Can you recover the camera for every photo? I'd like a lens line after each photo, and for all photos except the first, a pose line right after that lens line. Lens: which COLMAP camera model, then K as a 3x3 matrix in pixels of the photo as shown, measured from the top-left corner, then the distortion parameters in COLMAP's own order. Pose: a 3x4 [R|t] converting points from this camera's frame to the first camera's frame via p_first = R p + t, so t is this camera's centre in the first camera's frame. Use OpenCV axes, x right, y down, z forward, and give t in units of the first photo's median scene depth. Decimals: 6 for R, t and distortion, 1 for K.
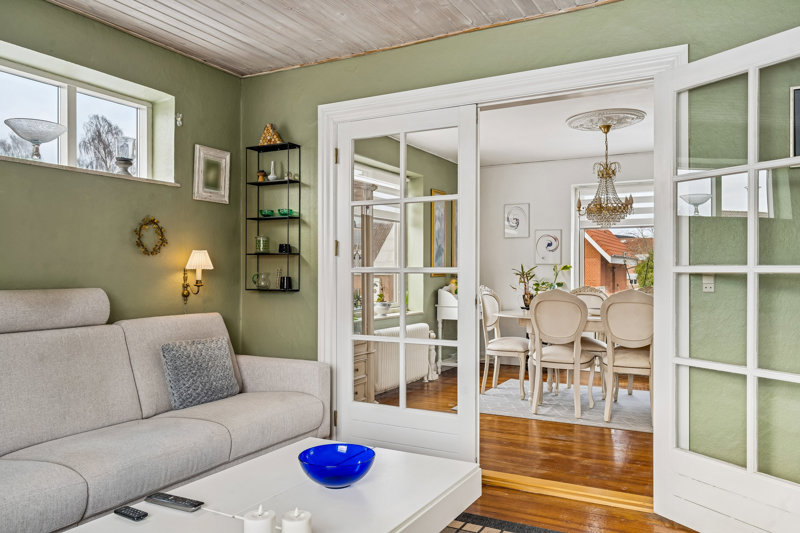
lens RADIAL K [[599.9, 0, 400.3], [0, 599.9, 267.0], [0, 0, 1]] dist [0.003422, 0.000466]
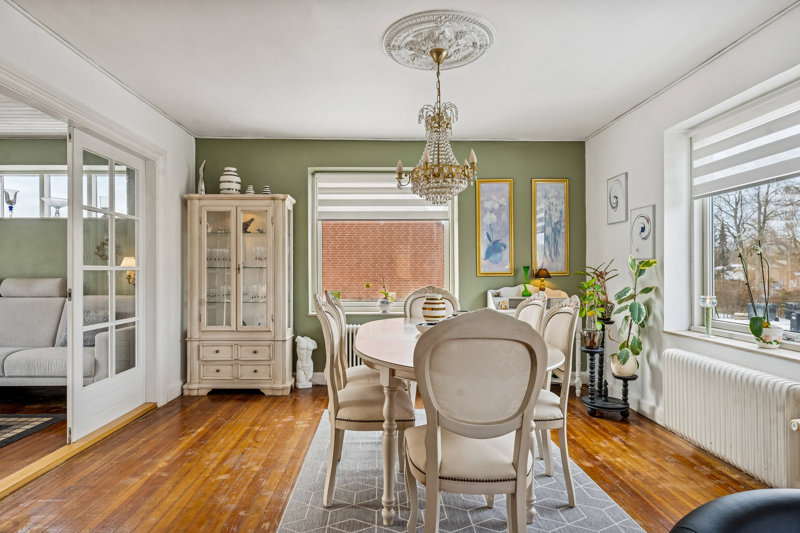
lens RADIAL K [[460.0, 0, 398.0], [0, 460.0, 267.3], [0, 0, 1]] dist [-0.001754, -0.000205]
pose [[0.494187, -0.006856, -0.869329, 0.672200], [0.006650, 0.999969, -0.004106, 0.006579], [0.869330, -0.003752, 0.494217, 0.611653]]
